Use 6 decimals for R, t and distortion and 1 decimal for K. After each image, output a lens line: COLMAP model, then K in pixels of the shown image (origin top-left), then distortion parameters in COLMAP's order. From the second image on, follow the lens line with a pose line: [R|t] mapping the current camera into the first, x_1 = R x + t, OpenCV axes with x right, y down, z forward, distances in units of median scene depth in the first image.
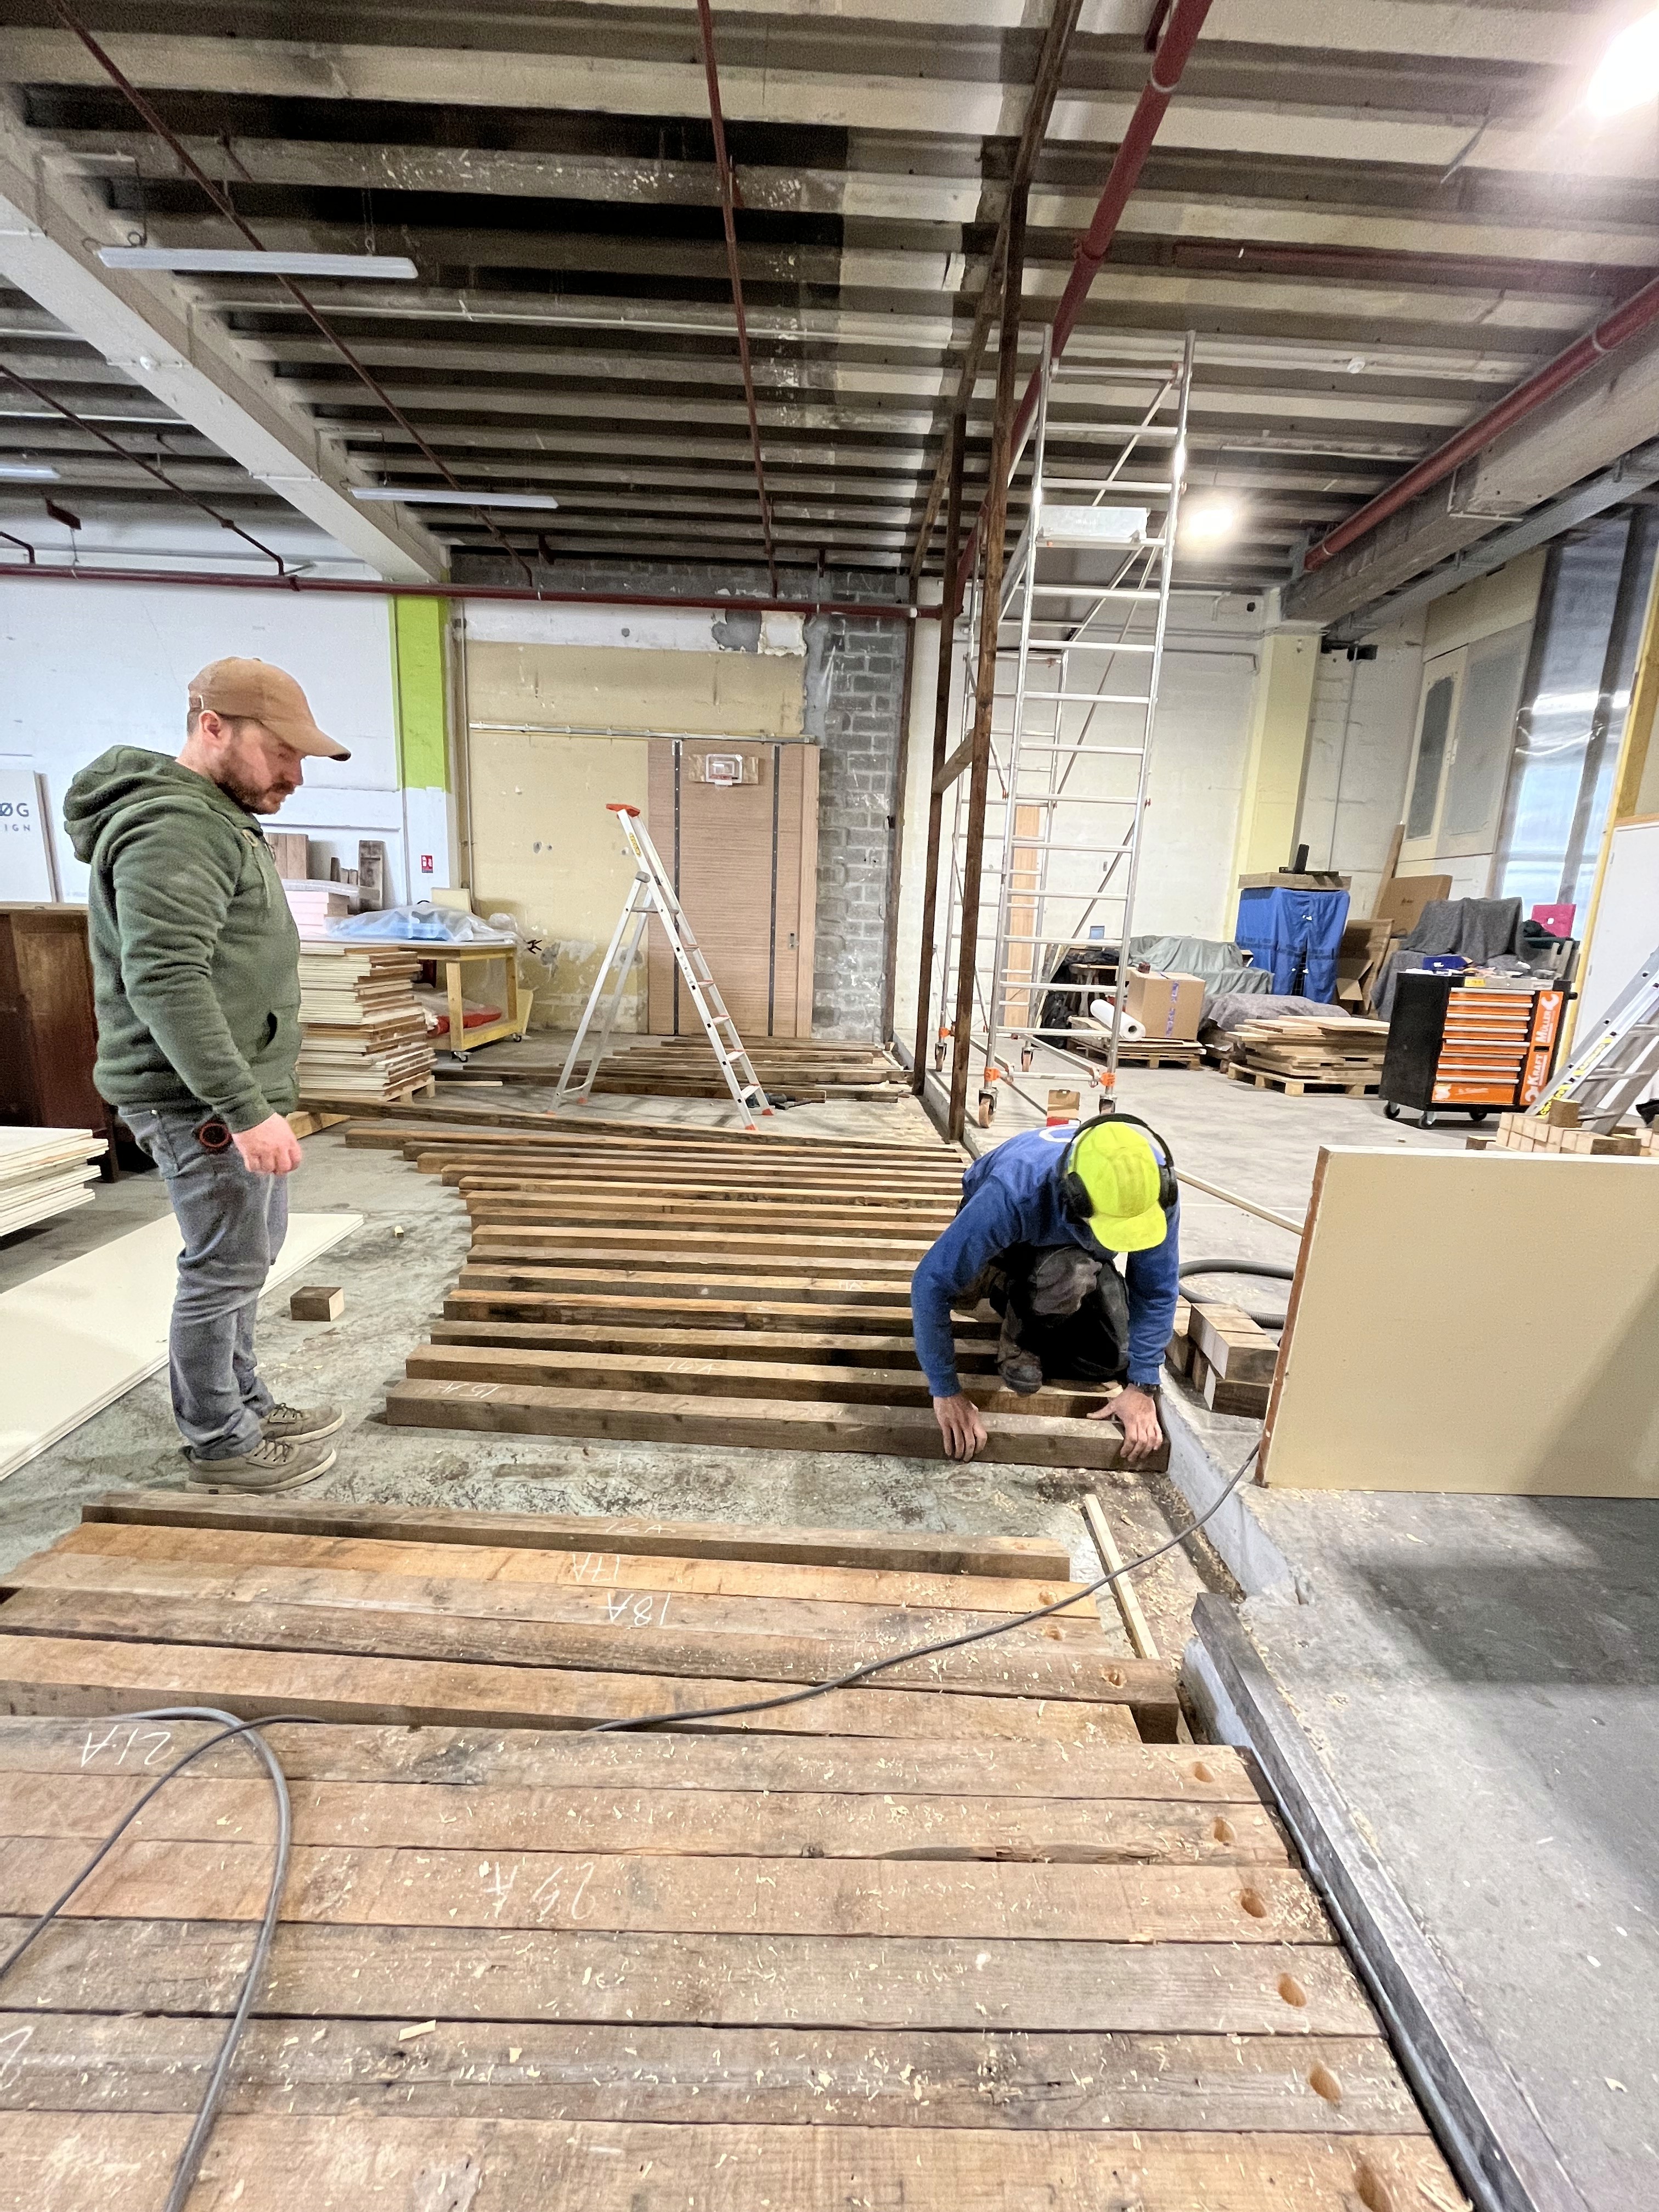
lens RADIAL K [[889.4, 0, 832.3], [0, 889.4, 1107.0], [0, 0, 1]] dist [-0.005578, -0.000127]
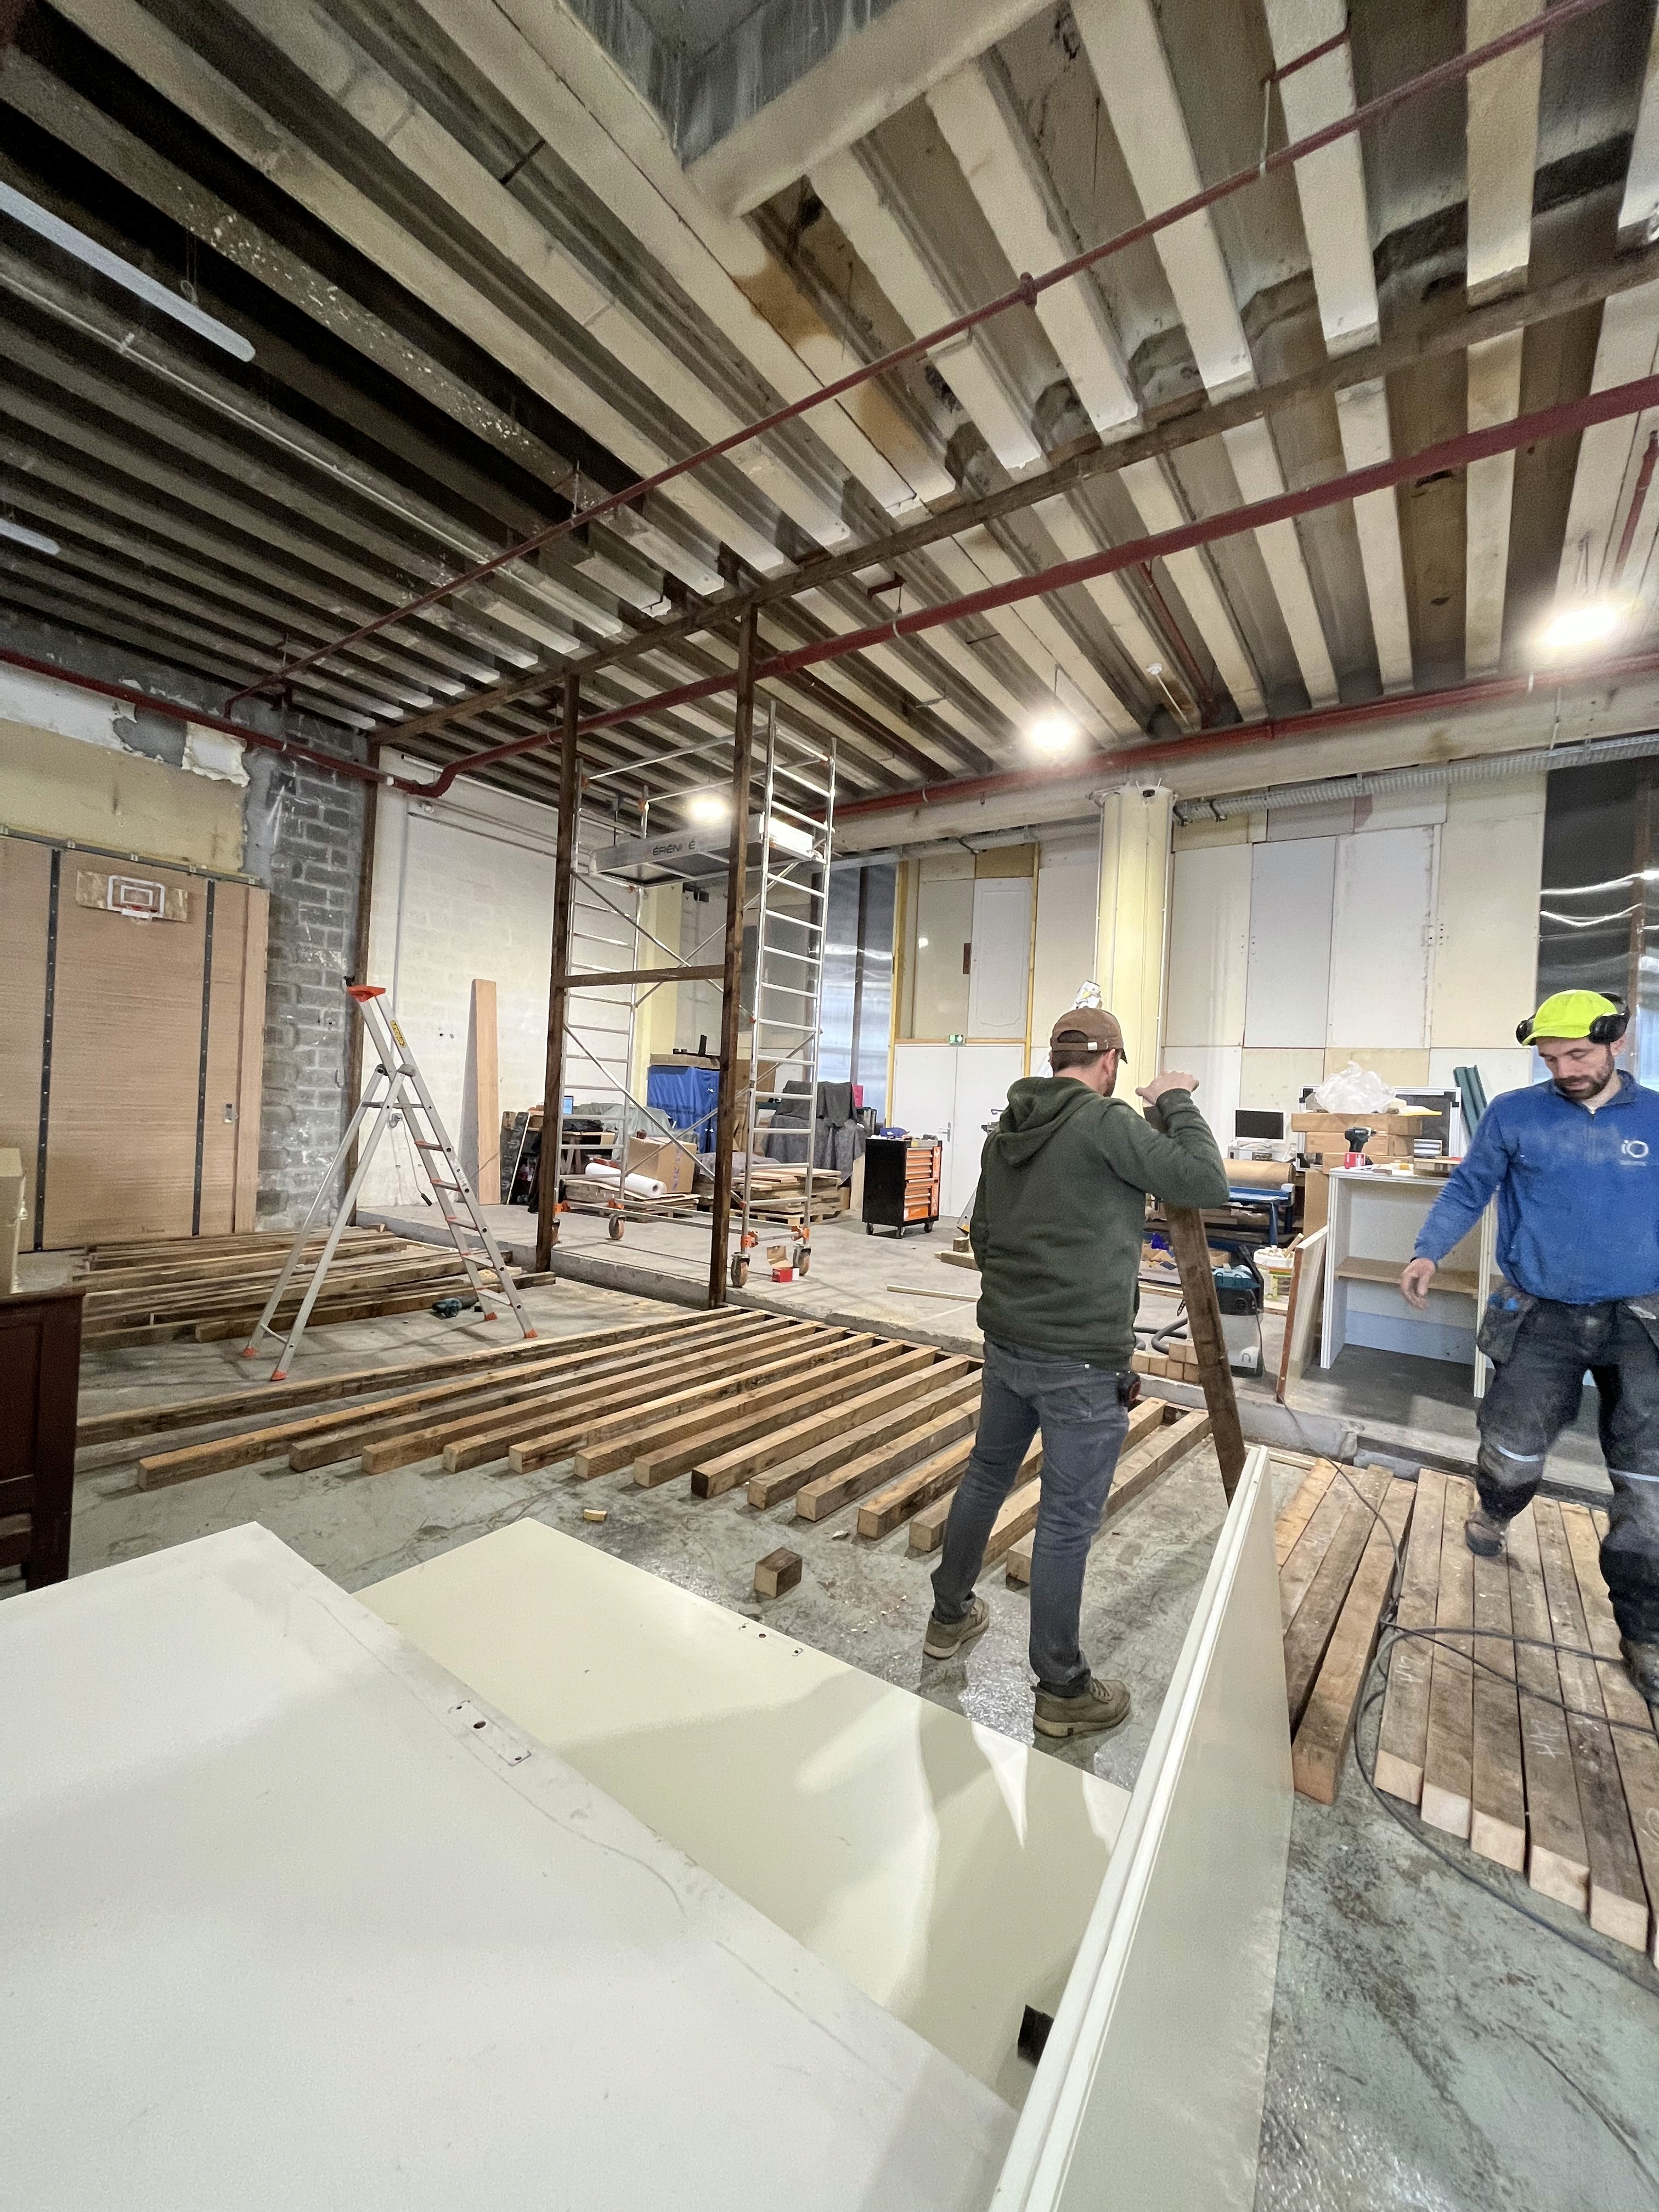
lens RADIAL K [[889.4, 0, 832.1], [0, 889.4, 1104.7], [0, 0, 1]] dist [-0.005578, -0.000127]
pose [[0.586952, -0.012639, 0.809523, -0.397039], [0.134563, 0.987494, -0.082149, -0.057318], [-0.798361, 0.157150, 0.581312, 0.096238]]
